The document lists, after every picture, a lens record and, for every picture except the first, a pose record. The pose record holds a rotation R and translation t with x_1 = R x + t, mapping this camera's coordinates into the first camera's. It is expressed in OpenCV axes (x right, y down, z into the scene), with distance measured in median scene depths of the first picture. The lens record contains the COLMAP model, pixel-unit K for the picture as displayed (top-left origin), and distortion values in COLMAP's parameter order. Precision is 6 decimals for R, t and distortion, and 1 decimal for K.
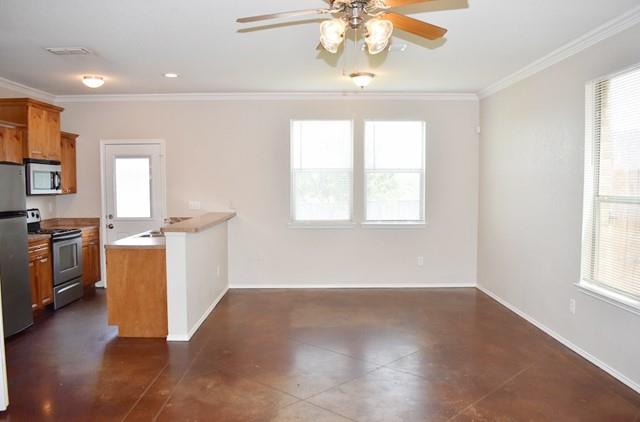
lens RADIAL K [[517.1, 0, 320.0], [0, 517.1, 211.0], [0, 0, 1]] dist [-0.085195, -0.000299]
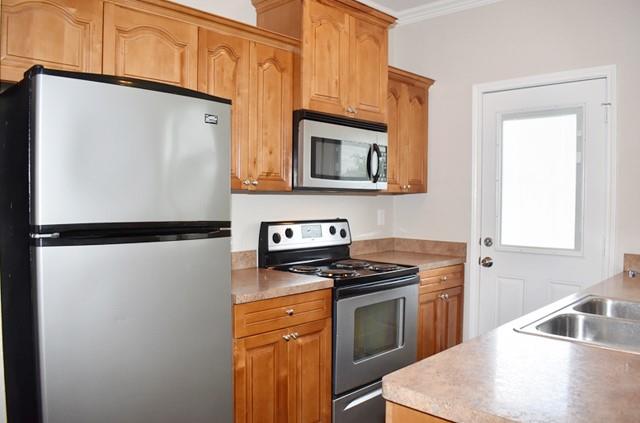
lens RADIAL K [[517.1, 0, 320.0], [0, 517.1, 211.5], [0, 0, 1]] dist [-0.085195, -0.000299]
pose [[0.712691, 0.029464, -0.700859, -0.205846], [-0.047614, 0.998845, -0.006427, -0.007744], [0.699860, 0.037951, 0.713271, 0.599966]]
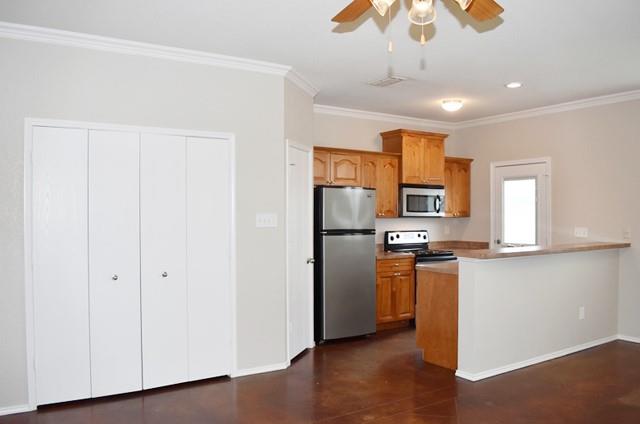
lens RADIAL K [[526.1, 0, 320.0], [0, 526.1, 212.0], [0, 0, 1]] dist [-0.082931, 0.000359]
pose [[0.531893, -0.002347, -0.846808, 0.265558], [-0.046347, 0.998417, -0.031878, 0.002428], [0.845542, 0.056203, 0.530942, 0.212486]]
